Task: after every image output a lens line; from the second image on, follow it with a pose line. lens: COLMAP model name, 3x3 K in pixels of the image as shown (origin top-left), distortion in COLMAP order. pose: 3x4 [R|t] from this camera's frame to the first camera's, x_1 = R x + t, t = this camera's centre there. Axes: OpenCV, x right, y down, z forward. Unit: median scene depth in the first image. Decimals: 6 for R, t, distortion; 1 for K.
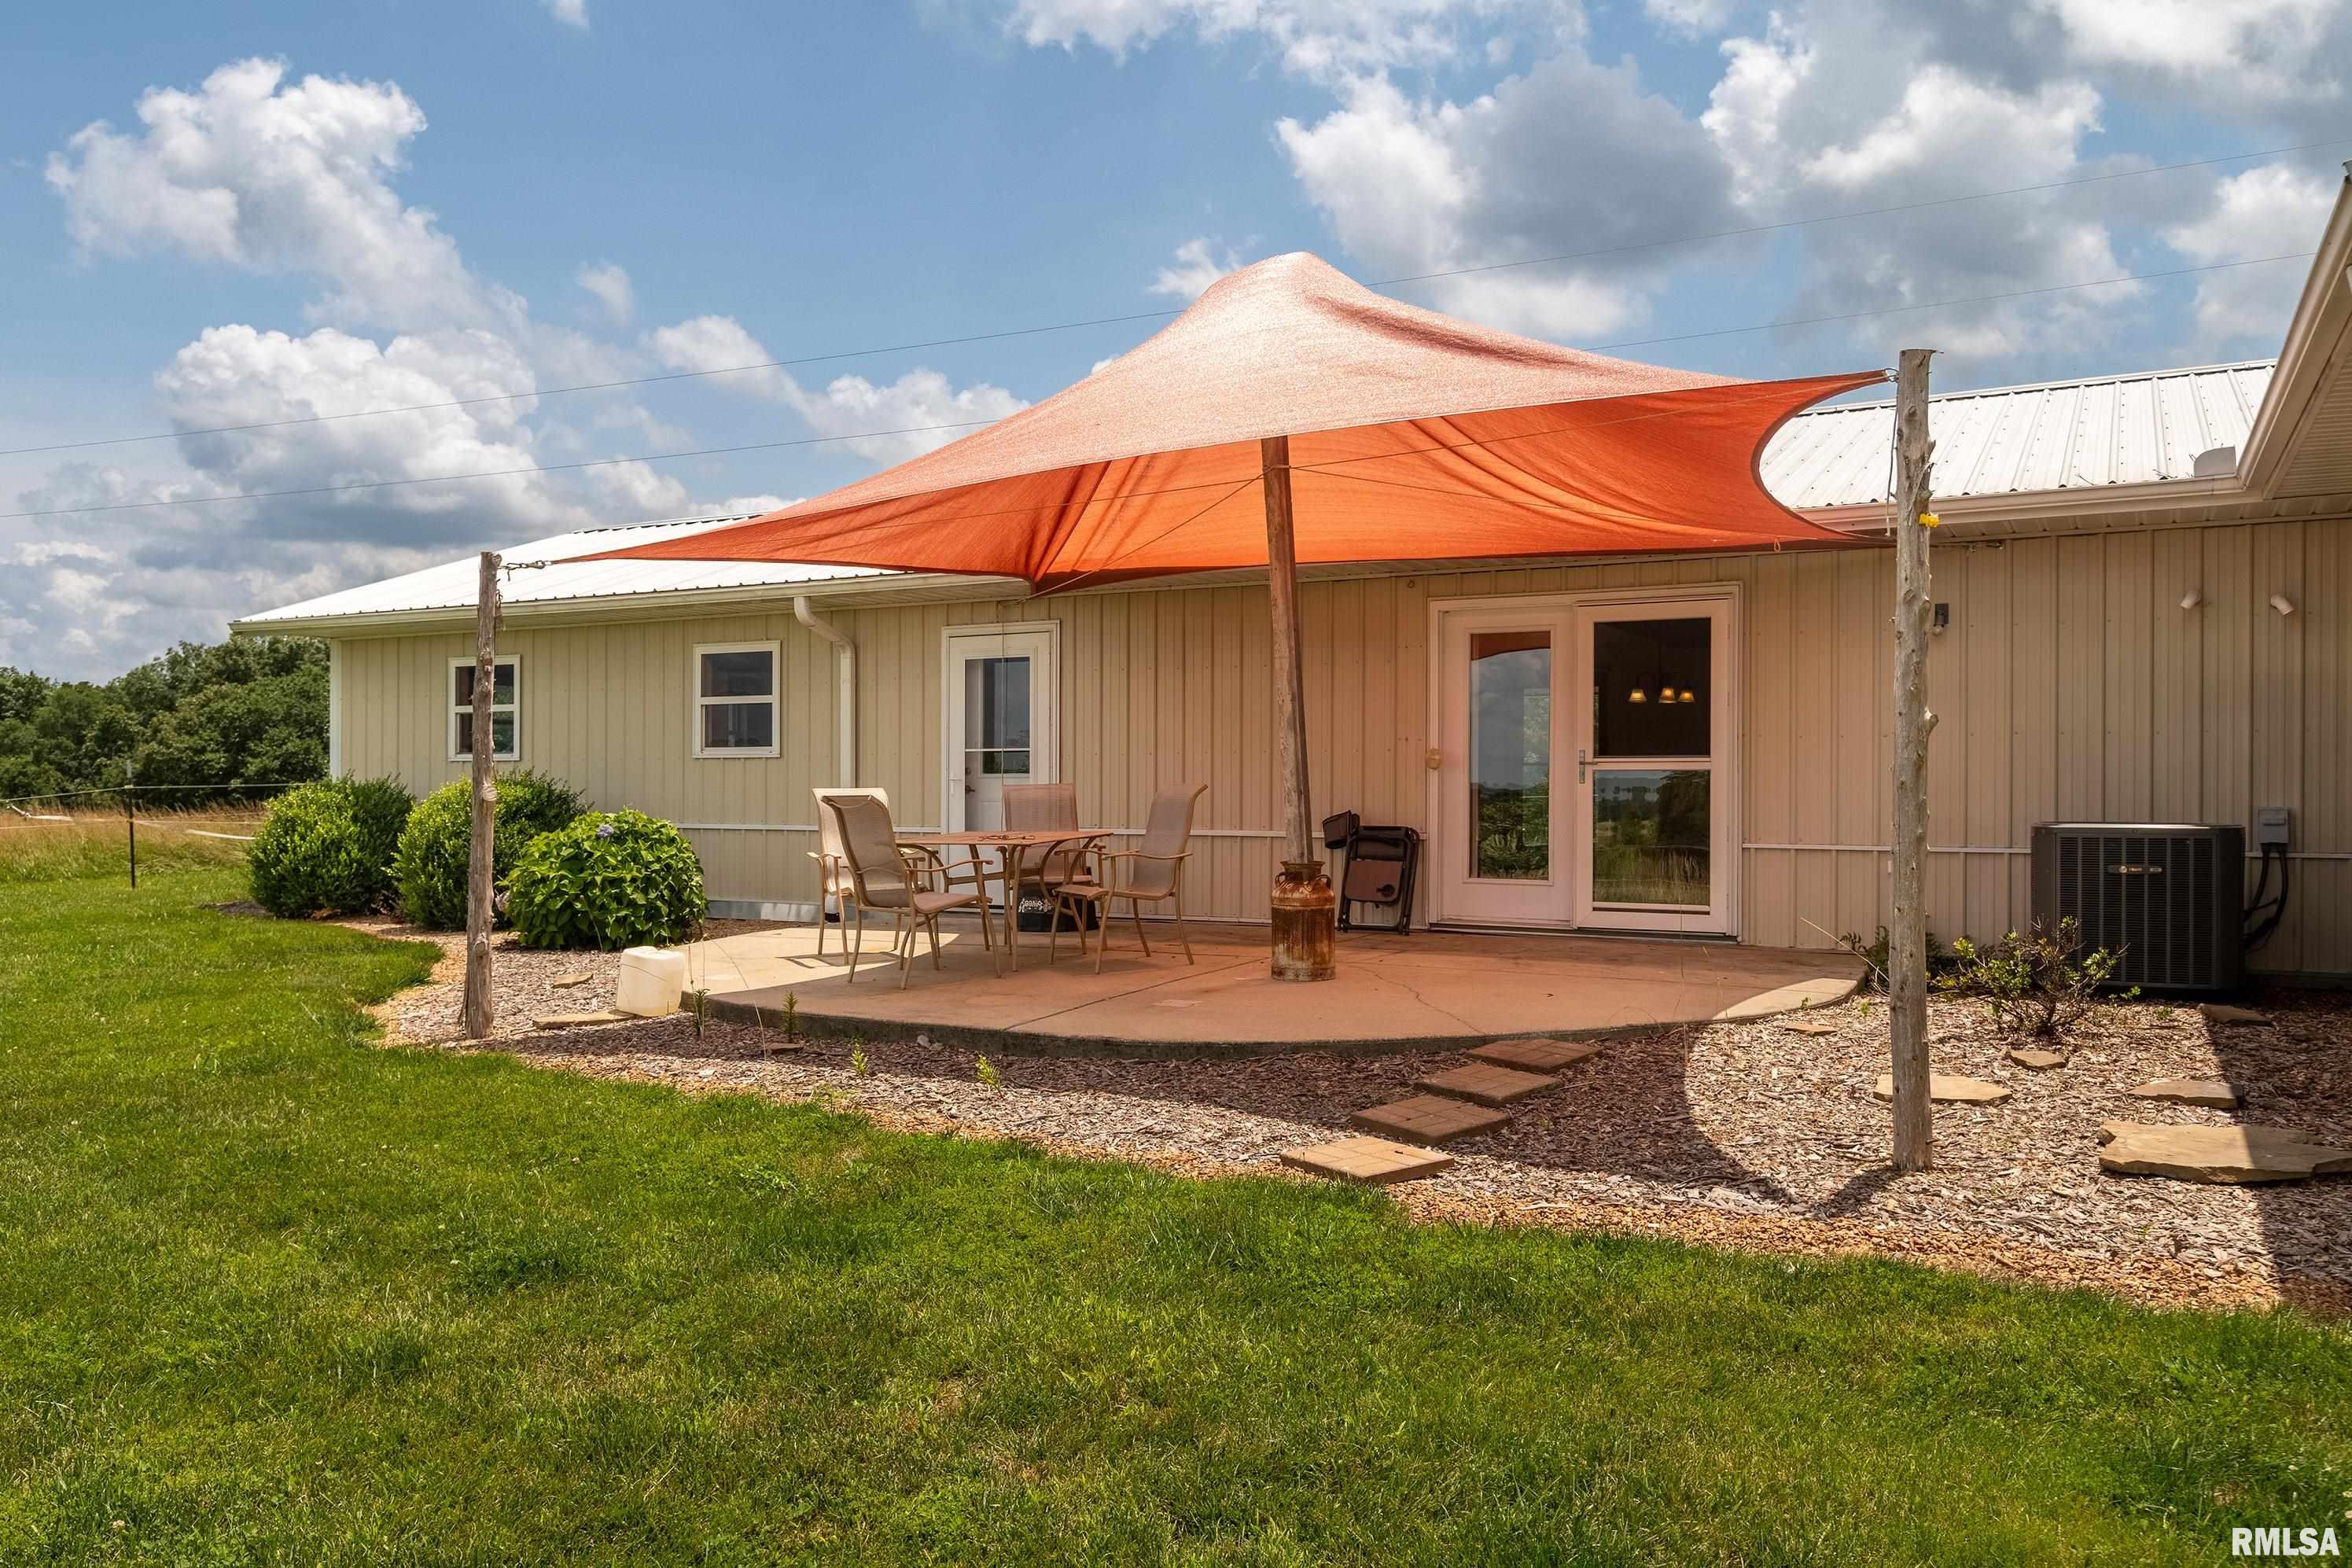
lens RADIAL K [[1717.5, 0, 1176.0], [0, 1717.5, 784.0], [0, 0, 1]] dist [0.001984, 0.000446]
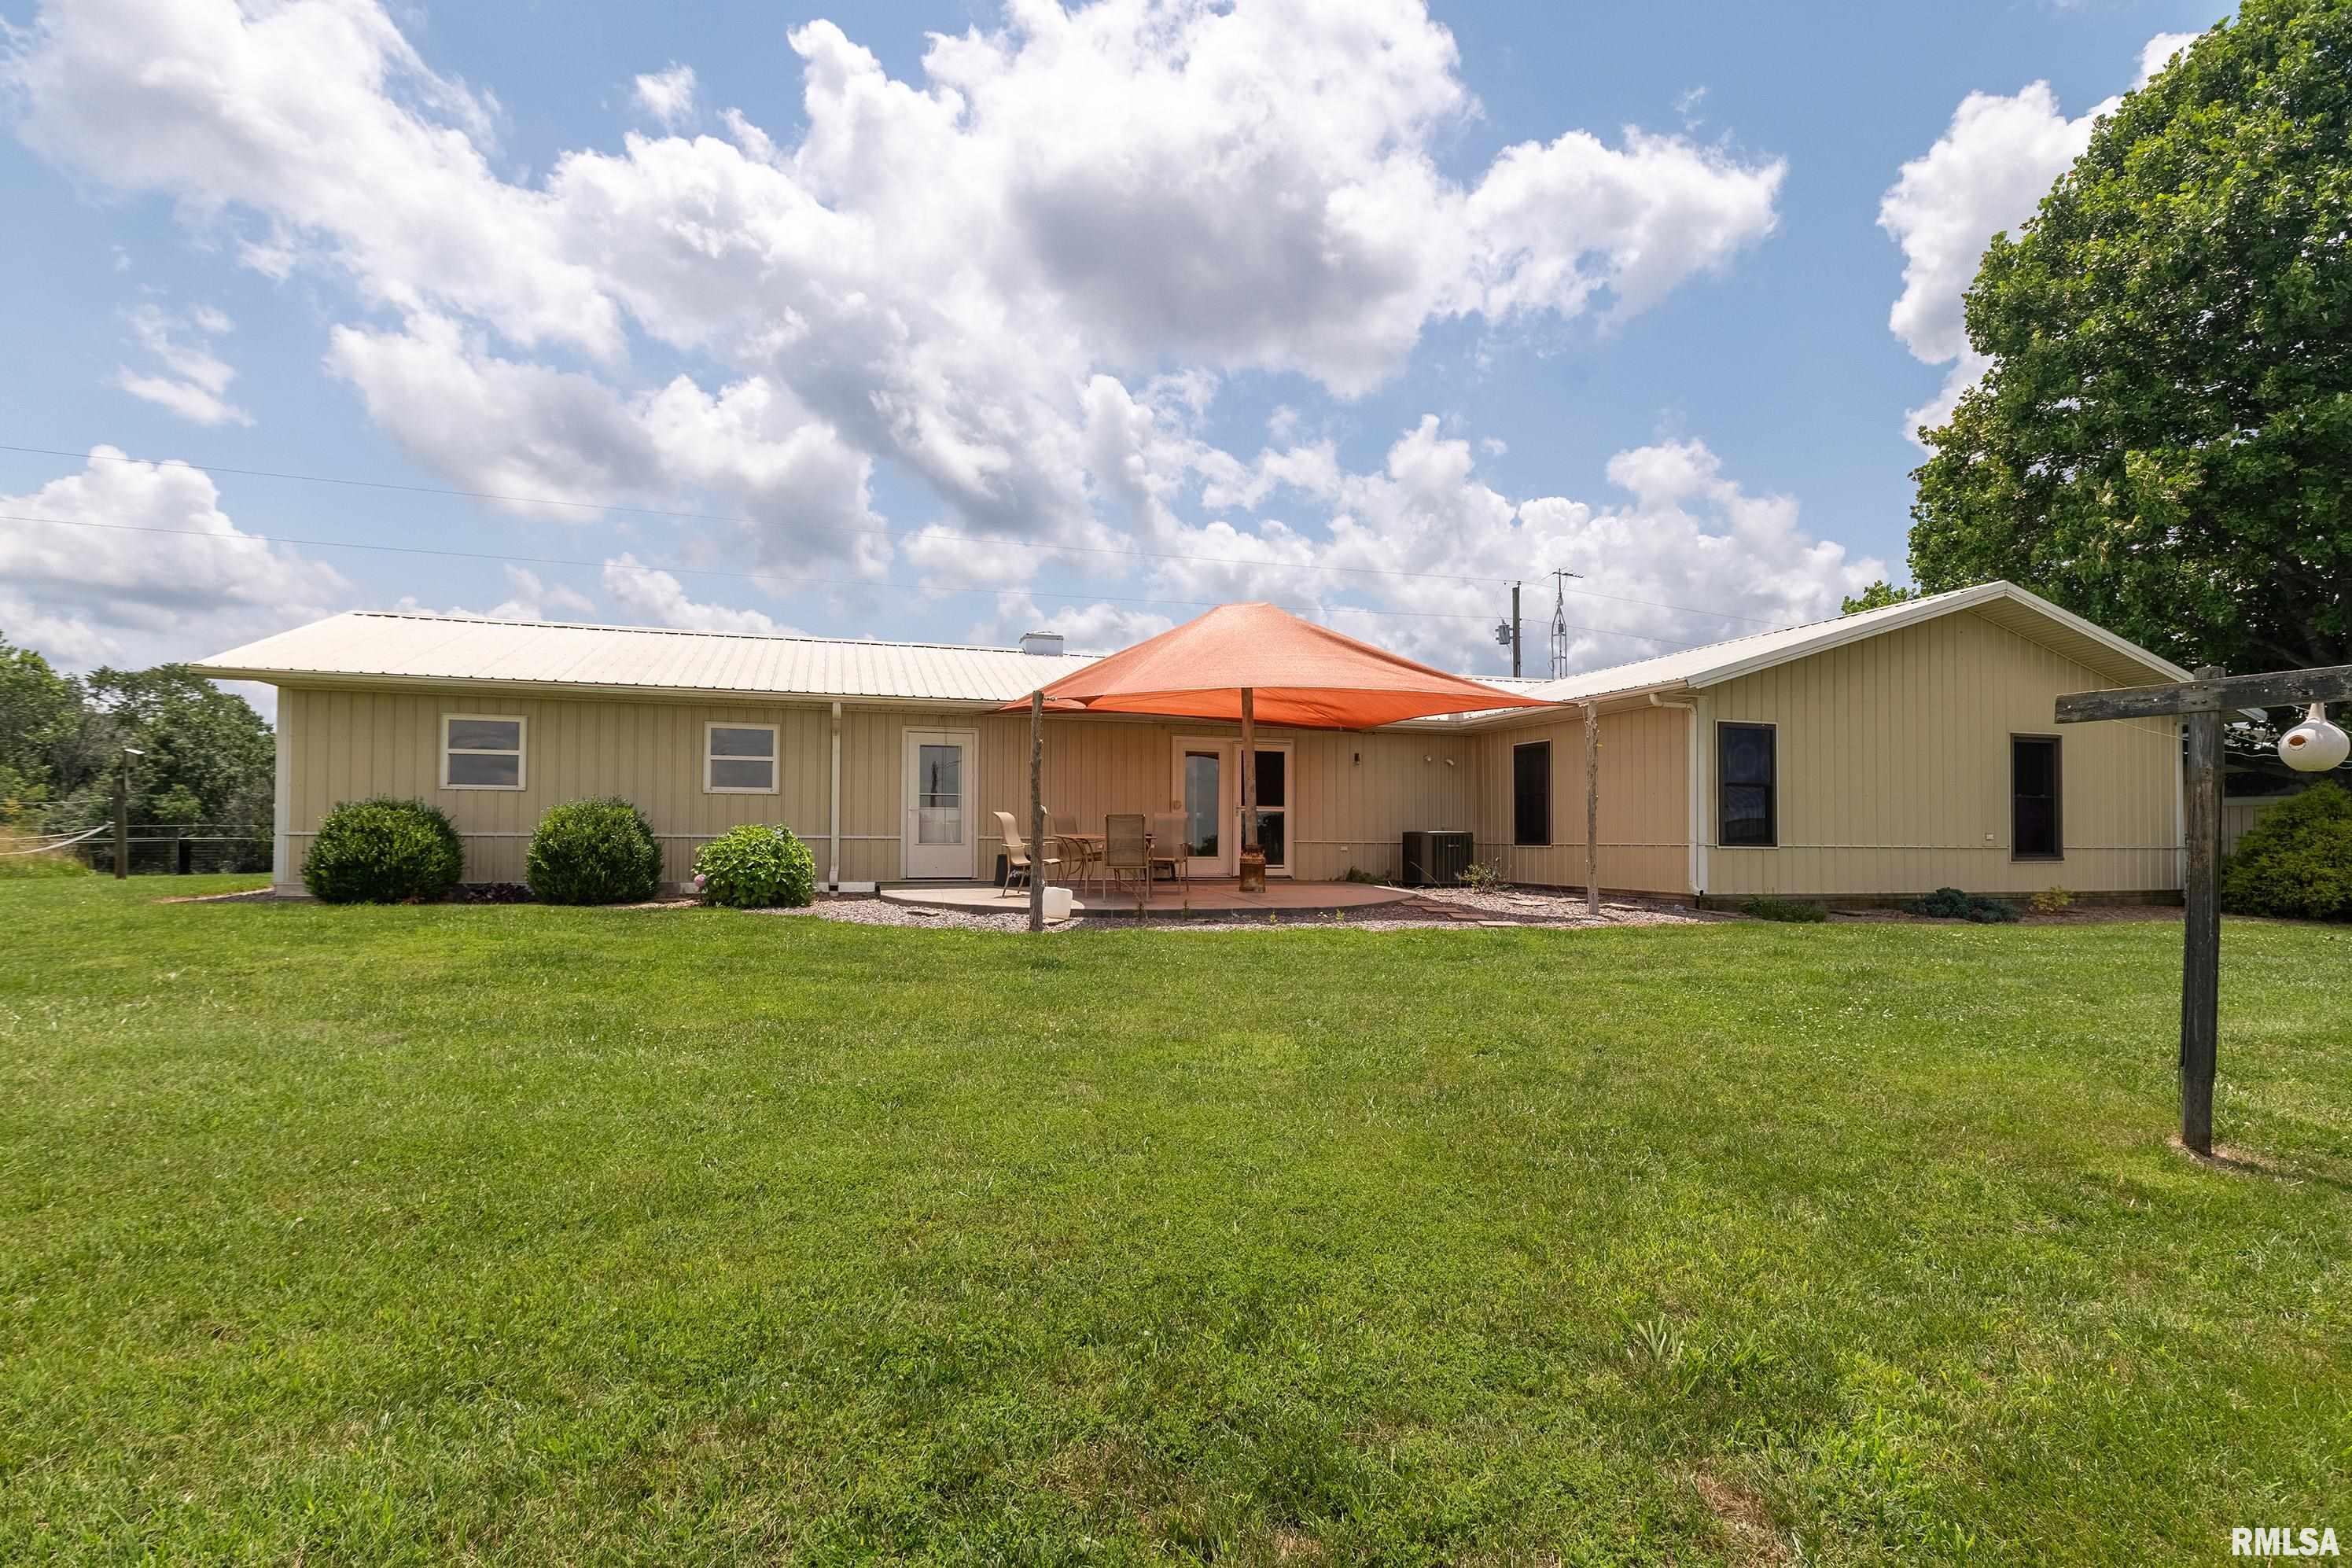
lens RADIAL K [[1100.3, 0, 1176.0], [0, 1100.3, 784.0], [0, 0, 1]] dist [0.000352, 0.000299]
pose [[0.704324, 0.045772, 0.708402, -0.741924], [-0.002875, 0.998095, -0.061631, 0.039175], [-0.709873, 0.041372, 0.703113, -0.013196]]
